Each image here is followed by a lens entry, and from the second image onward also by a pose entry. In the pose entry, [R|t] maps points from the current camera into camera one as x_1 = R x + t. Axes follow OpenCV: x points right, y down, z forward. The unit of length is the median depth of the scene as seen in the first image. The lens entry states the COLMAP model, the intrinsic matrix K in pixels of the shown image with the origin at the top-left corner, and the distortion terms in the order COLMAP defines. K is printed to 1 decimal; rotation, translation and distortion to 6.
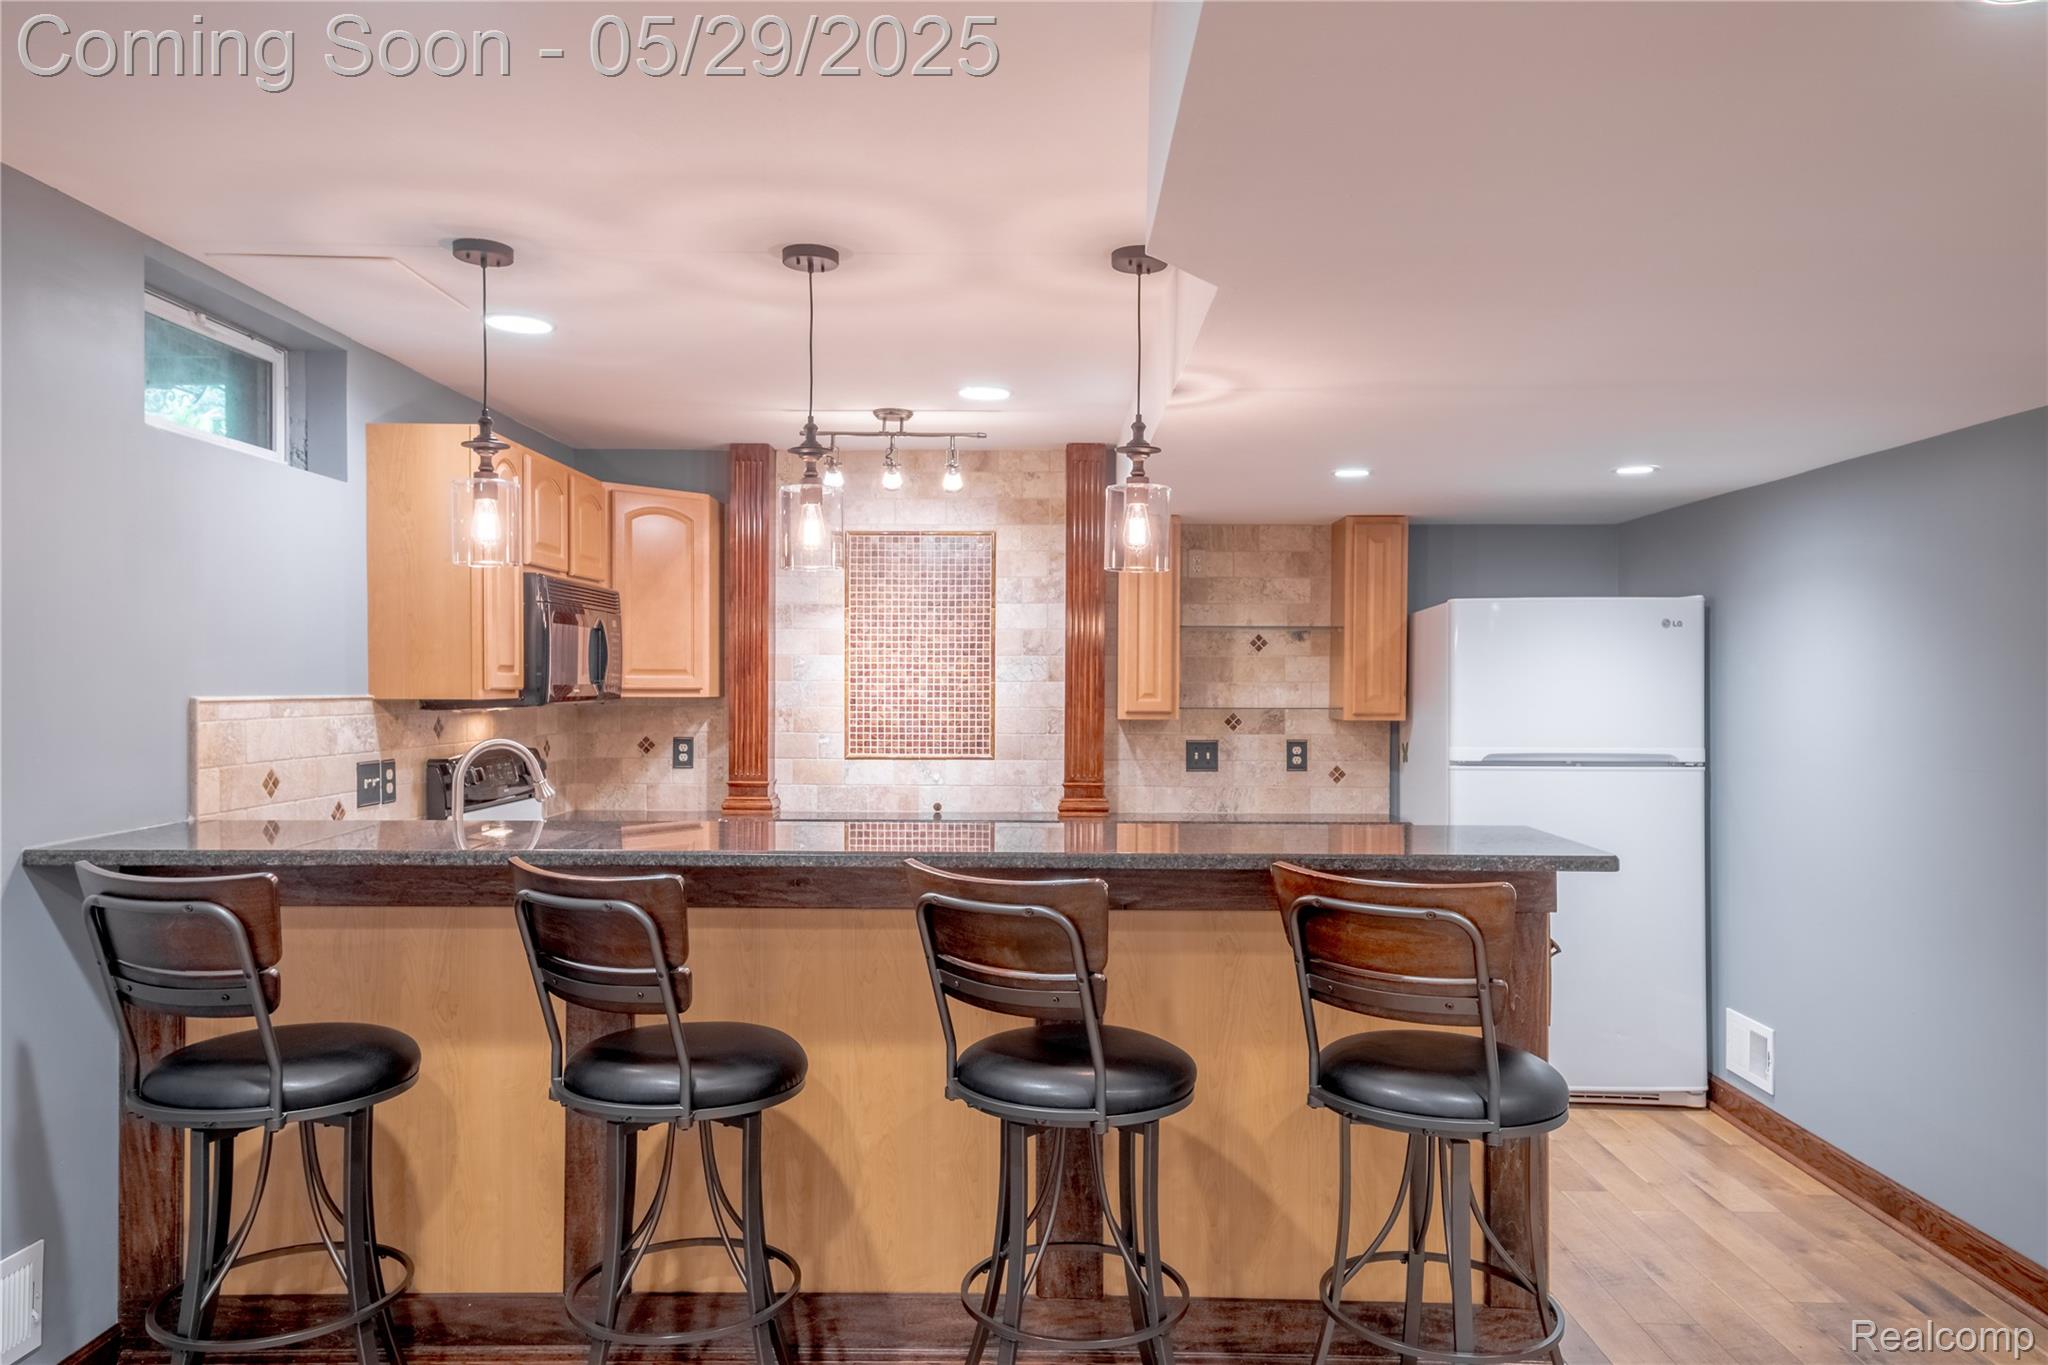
lens RADIAL K [[1380.2, 0, 1023.2], [0, 1380.2, 688.4], [0, 0, 1]] dist [0.000869, -0.000567]
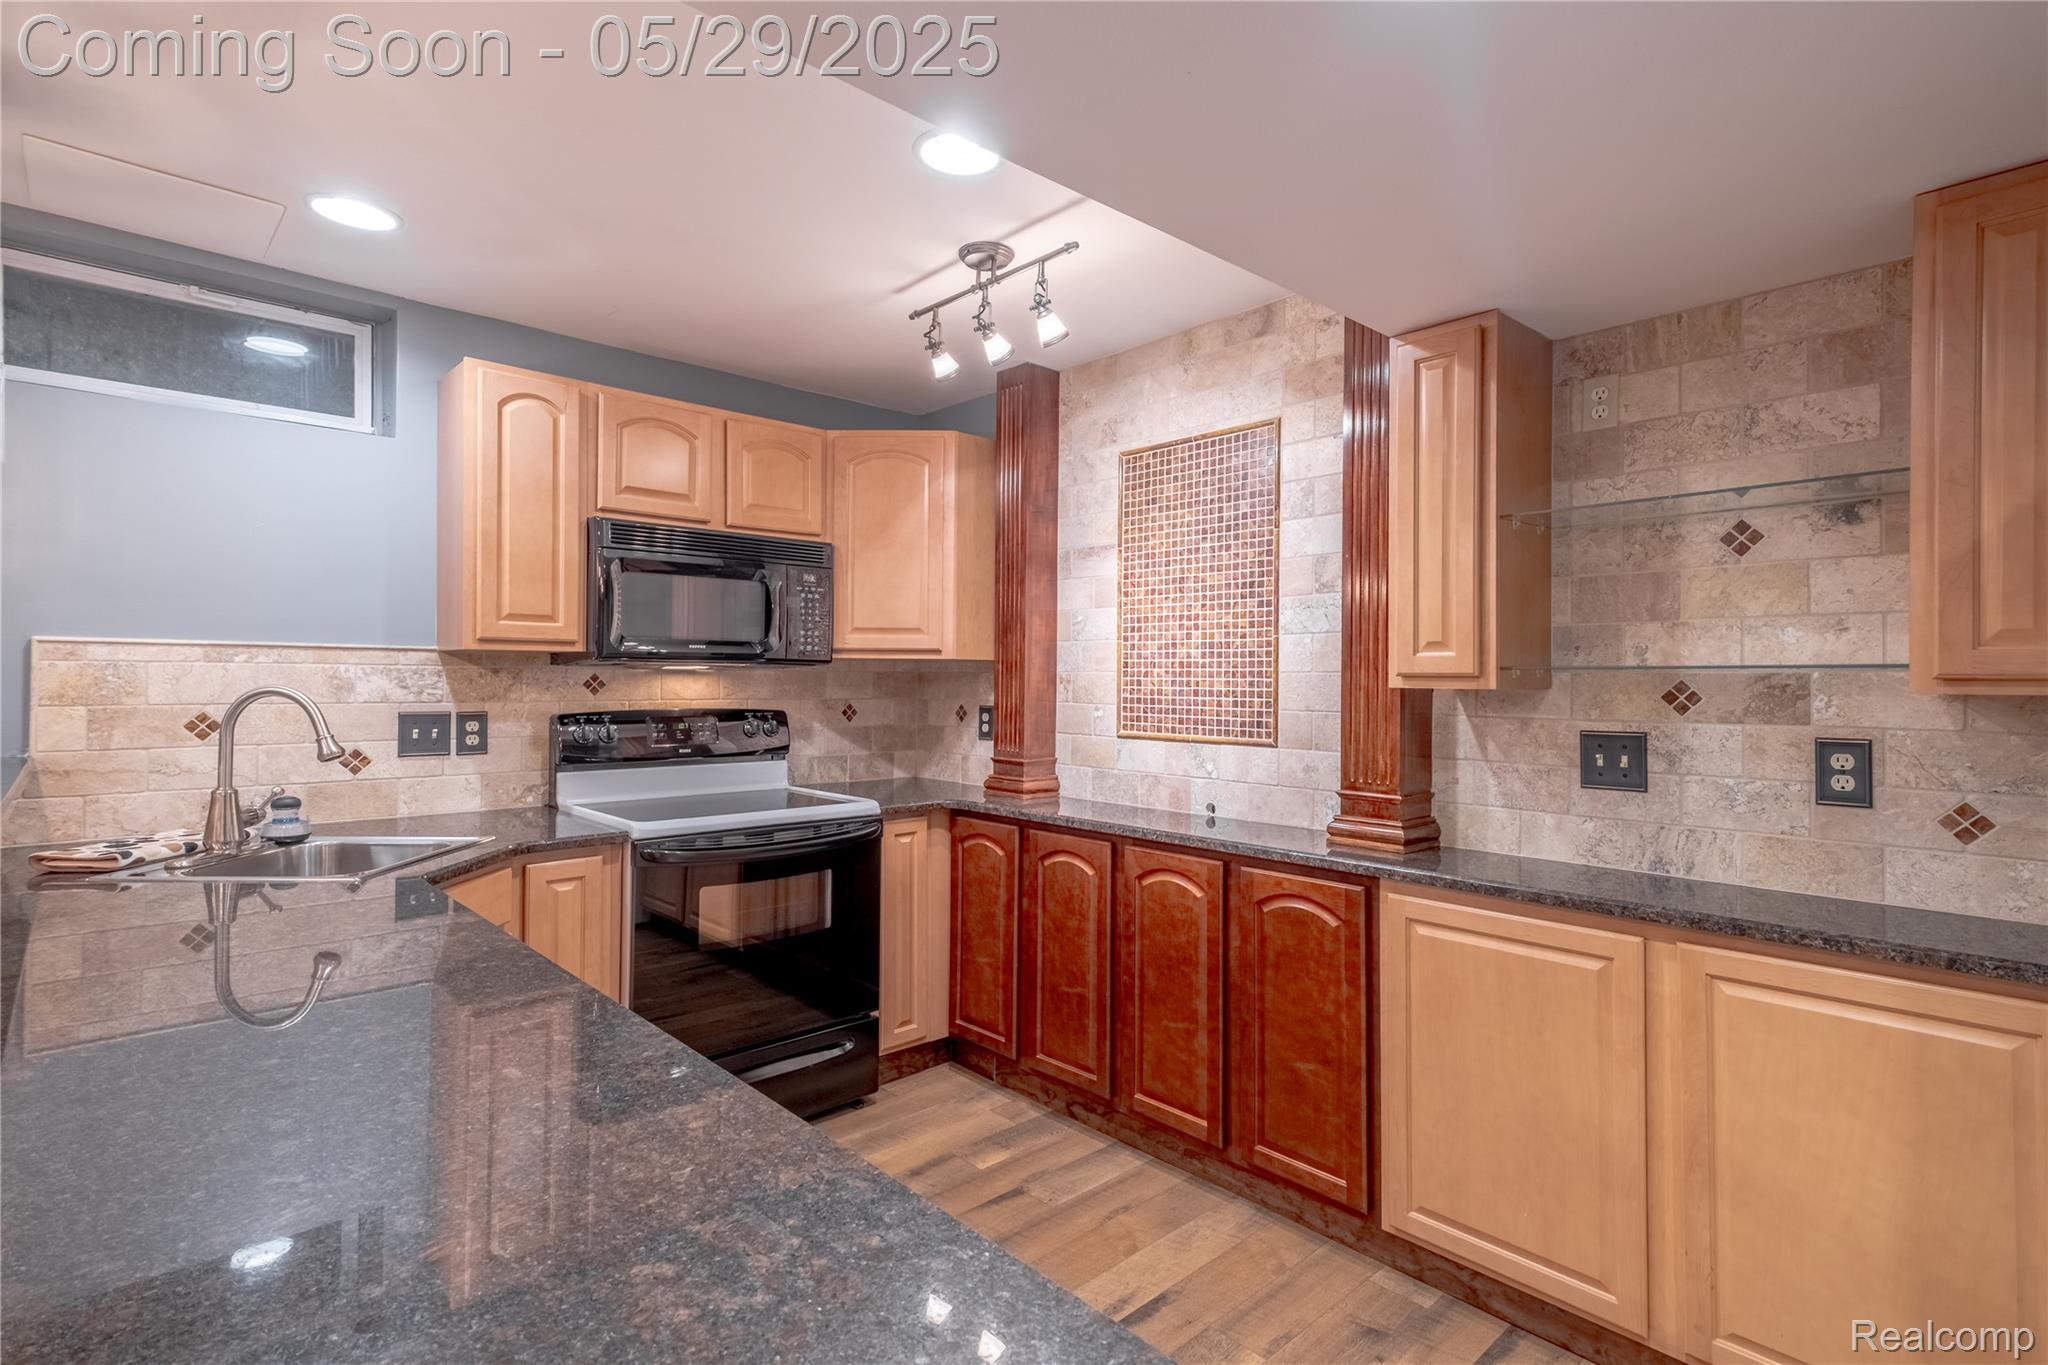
lens RADIAL K [[997.8, 0, 1027.5], [0, 997.8, 667.3], [0, 0, 1]] dist [0.019747, 0.000503]
pose [[0.684220, -0.007825, -0.729234, 0.257094], [-0.006137, 0.999845, -0.016487, 0.020557], [0.729250, 0.015756, 0.684066, 0.567412]]
